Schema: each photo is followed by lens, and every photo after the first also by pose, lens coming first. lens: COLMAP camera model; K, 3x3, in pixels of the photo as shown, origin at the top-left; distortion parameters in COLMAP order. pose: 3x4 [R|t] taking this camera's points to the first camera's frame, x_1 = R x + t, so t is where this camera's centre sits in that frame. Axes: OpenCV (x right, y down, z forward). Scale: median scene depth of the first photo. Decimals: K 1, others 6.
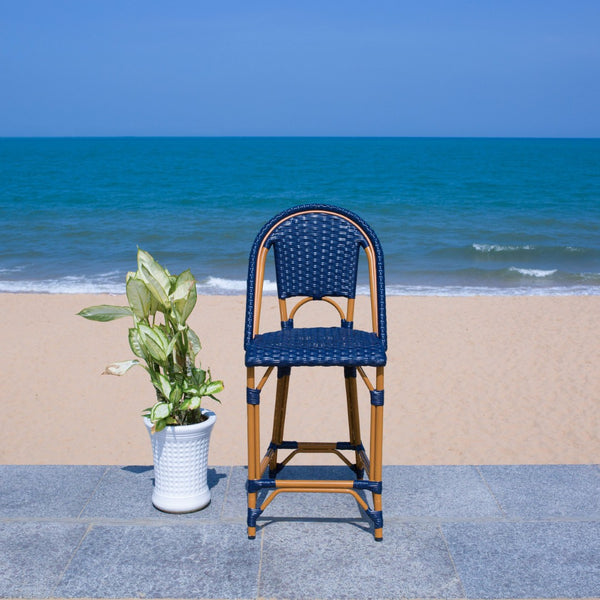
lens RADIAL K [[805.9, 0, 299.9], [0, 805.9, 297.7], [0, 0, 1]] dist [-0.002975, 0.000000]
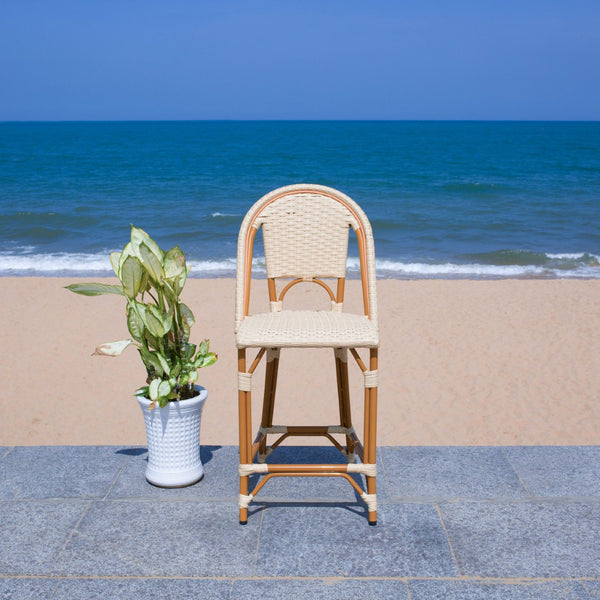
lens RADIAL K [[805.9, 0, 283.7], [0, 805.9, 303.2], [0, 0, 1]] dist [-0.002975, 0.000000]
pose [[1.000000, -0.000182, -0.000132, -0.241553], [0.000185, 0.999692, 0.024817, 0.008993], [0.000127, -0.024817, 0.999692, 0.010842]]
